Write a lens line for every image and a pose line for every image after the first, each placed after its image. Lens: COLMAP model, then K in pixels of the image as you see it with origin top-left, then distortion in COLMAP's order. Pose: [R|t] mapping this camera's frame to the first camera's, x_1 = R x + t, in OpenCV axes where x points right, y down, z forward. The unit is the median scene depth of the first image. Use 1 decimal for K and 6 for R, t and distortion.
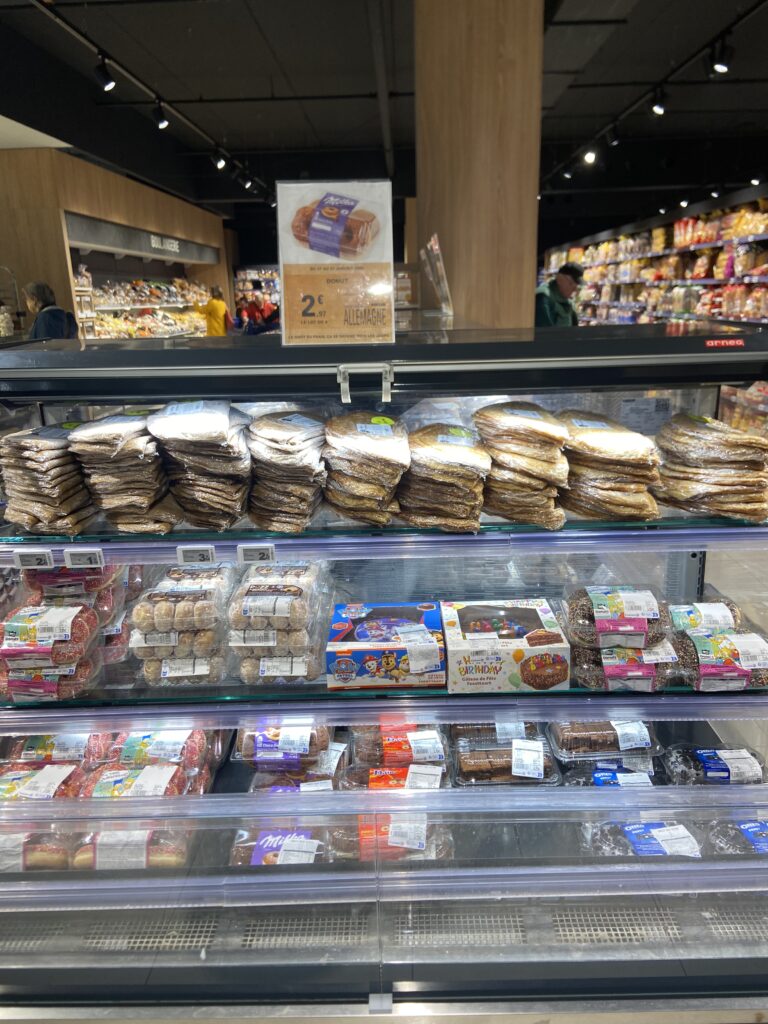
lens RADIAL K [[762.3, 0, 388.0], [0, 762.3, 503.3], [0, 0, 1]] dist [0.110837, -0.134191]
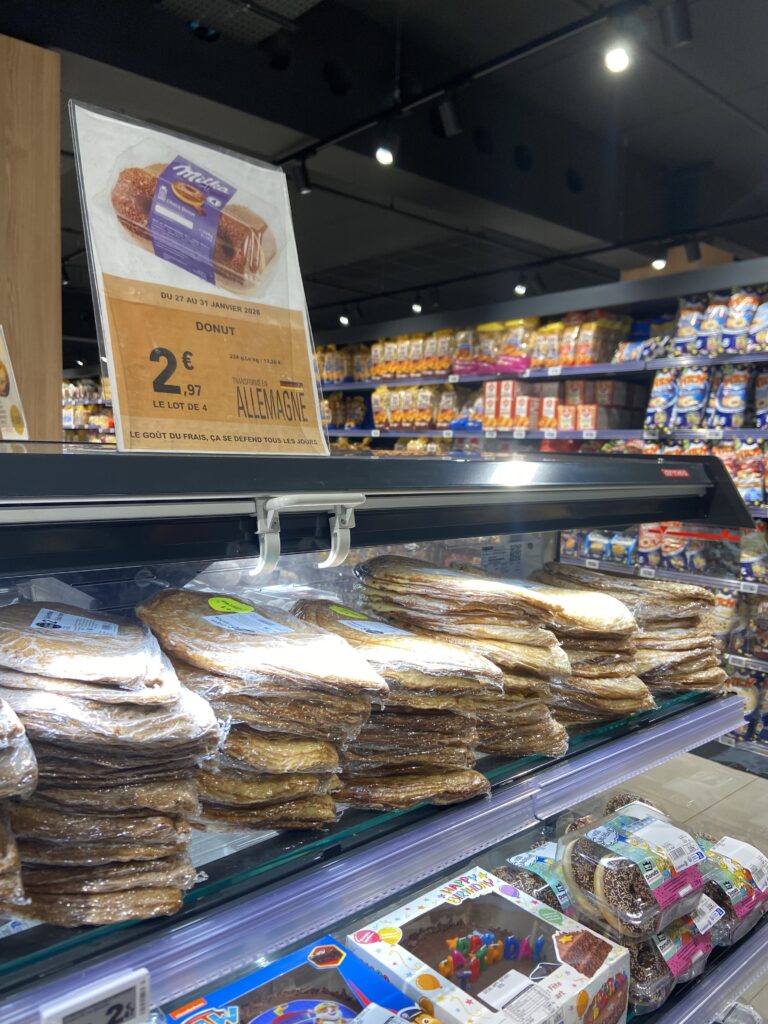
lens RADIAL K [[762.3, 0, 388.0], [0, 762.3, 503.3], [0, 0, 1]] dist [0.110837, -0.134191]
pose [[0.734694, -0.002697, 0.678394, -0.315945], [0.132398, 0.981333, -0.139483, -0.098990], [-0.665354, 0.192295, 0.721337, 0.598302]]
